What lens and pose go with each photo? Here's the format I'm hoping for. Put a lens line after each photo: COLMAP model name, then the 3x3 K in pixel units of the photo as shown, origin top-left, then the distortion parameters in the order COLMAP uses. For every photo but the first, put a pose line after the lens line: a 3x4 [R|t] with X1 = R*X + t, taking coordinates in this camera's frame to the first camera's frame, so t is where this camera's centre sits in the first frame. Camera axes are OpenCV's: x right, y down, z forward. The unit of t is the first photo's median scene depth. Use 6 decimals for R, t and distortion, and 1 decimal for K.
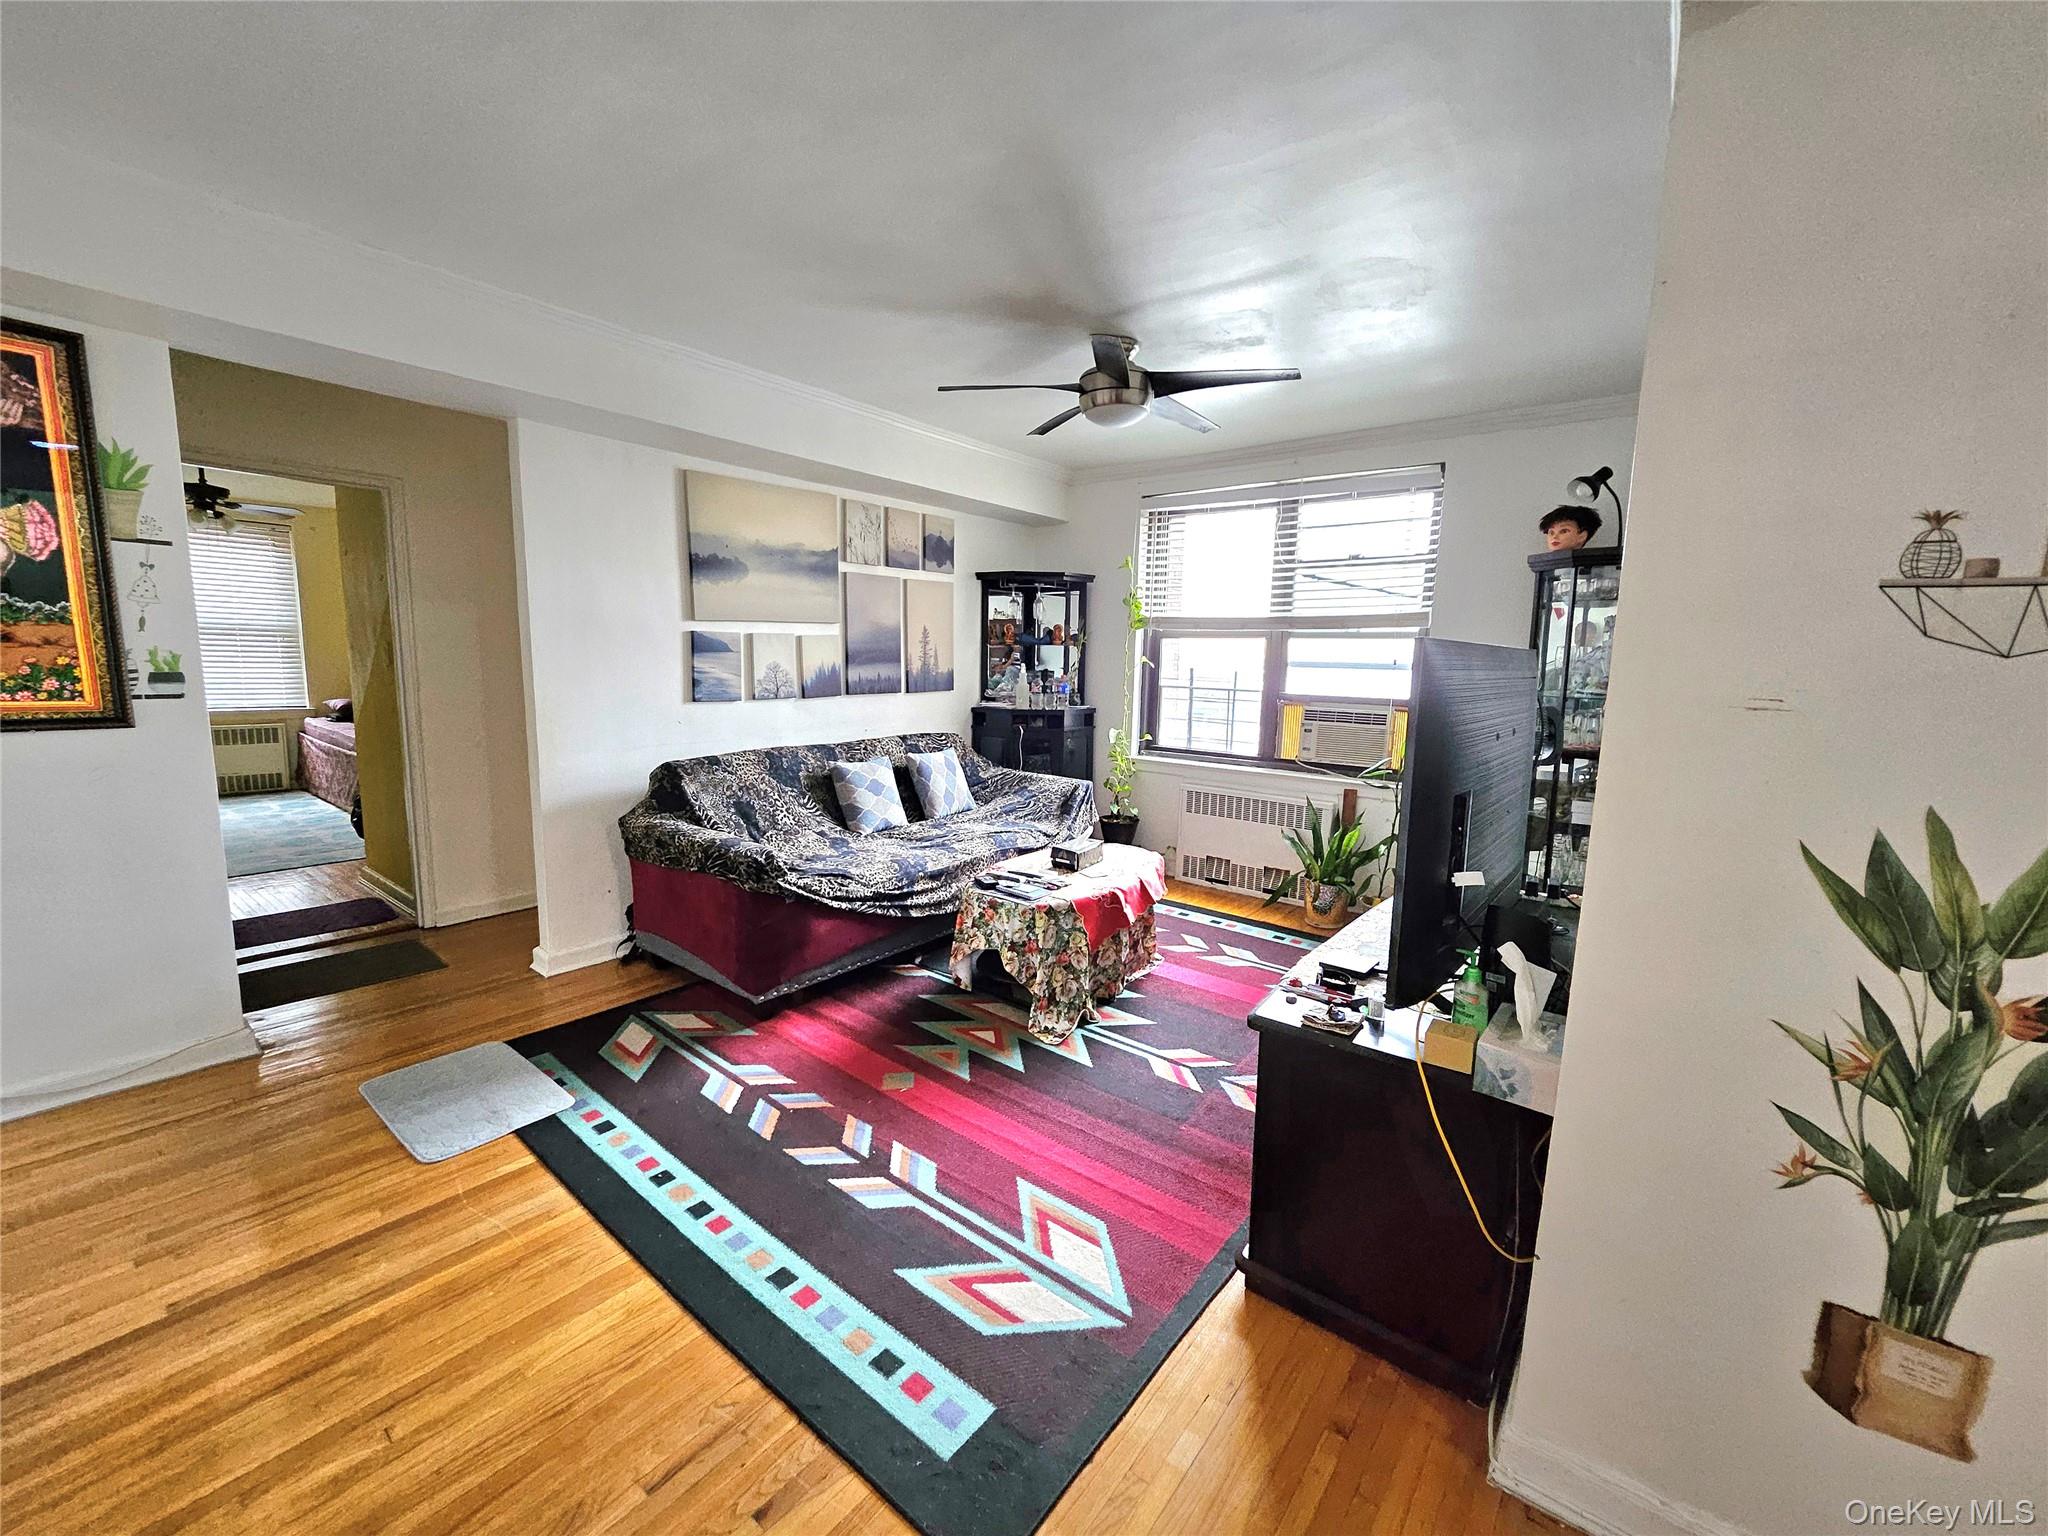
lens RADIAL K [[819.5, 0, 1023.7], [0, 819.5, 767.5], [0, 0, 1]] dist [0.001108, -0.000432]
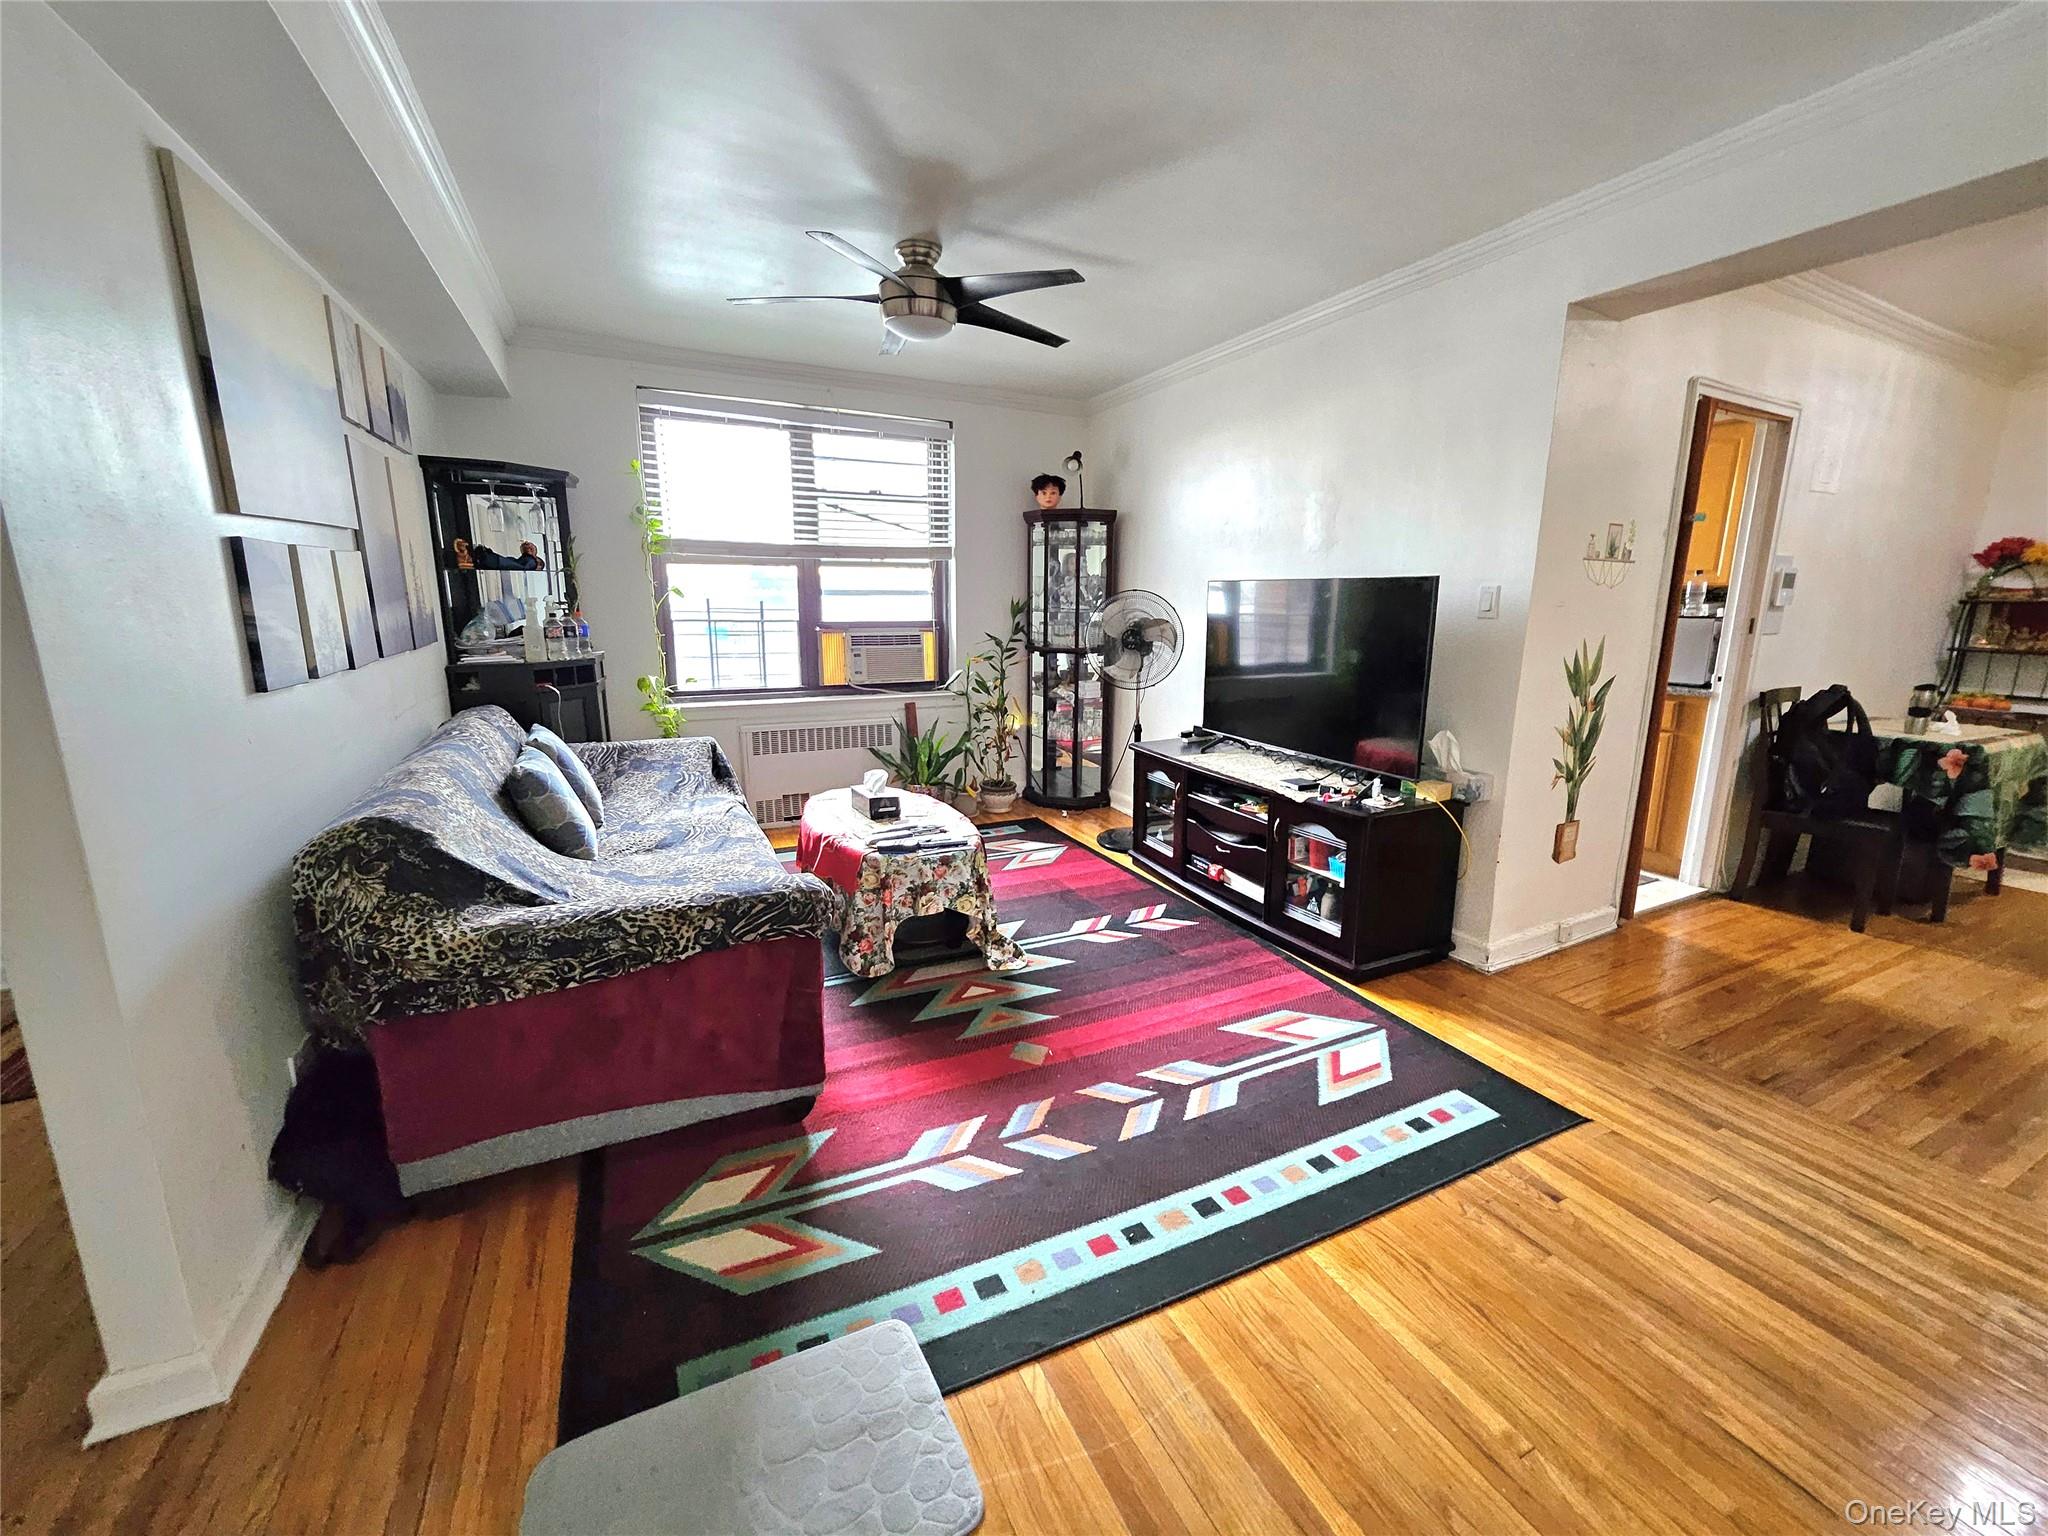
lens RADIAL K [[819.5, 0, 1029.9], [0, 819.5, 761.7], [0, 0, 1]] dist [0.001108, -0.000432]
pose [[0.424910, -0.197890, 0.883341, -0.840779], [0.124423, 0.979319, 0.159541, -0.082089], [-0.896644, 0.042118, 0.440744, 0.534305]]
